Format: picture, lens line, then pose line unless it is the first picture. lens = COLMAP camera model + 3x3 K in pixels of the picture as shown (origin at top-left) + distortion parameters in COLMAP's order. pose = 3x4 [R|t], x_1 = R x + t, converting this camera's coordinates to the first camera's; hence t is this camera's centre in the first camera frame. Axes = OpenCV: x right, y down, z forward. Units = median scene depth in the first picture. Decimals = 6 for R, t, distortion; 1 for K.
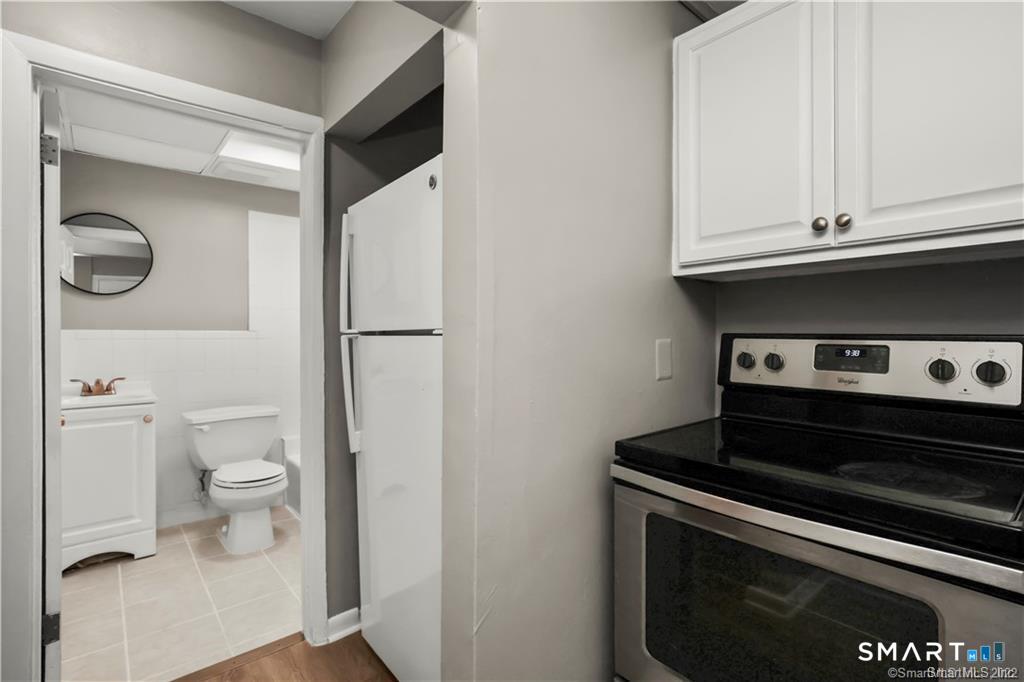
lens RADIAL K [[496.5, 0, 514.7], [0, 496.5, 334.5], [0, 0, 1]] dist [0.003392, 0.000071]
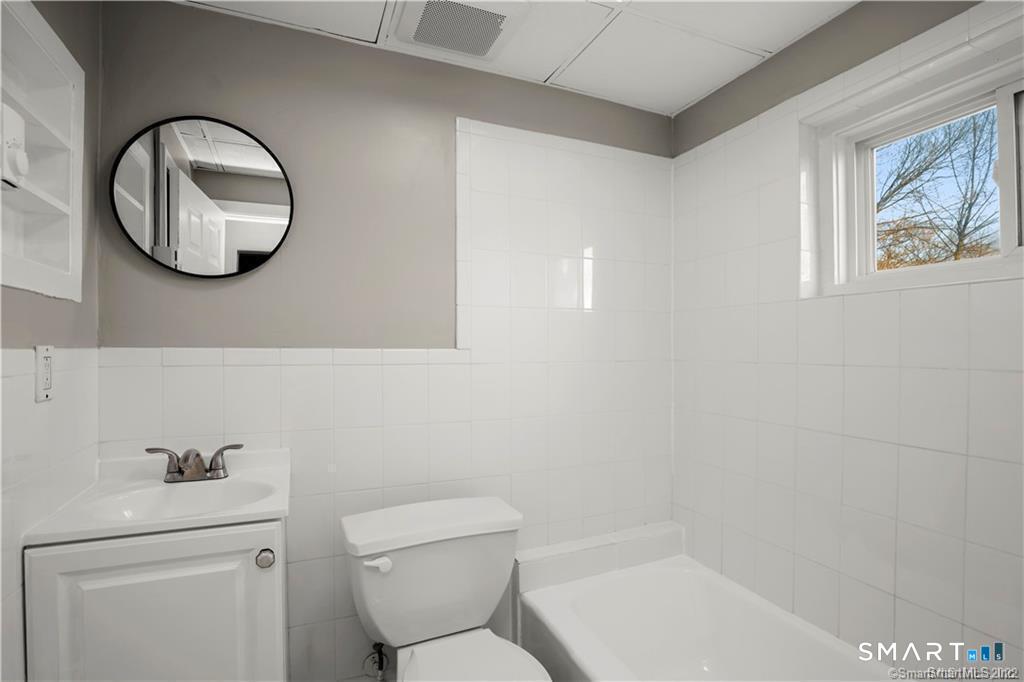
lens RADIAL K [[485.1, 0, 511.1], [0, 485.1, 342.9], [0, 0, 1]] dist [-0.033147, 0.005913]
pose [[0.954830, 0.001117, -0.297150, -0.672825], [-0.001640, 0.999998, -0.001513, -0.024861], [0.297147, 0.001932, 0.954830, 1.089069]]
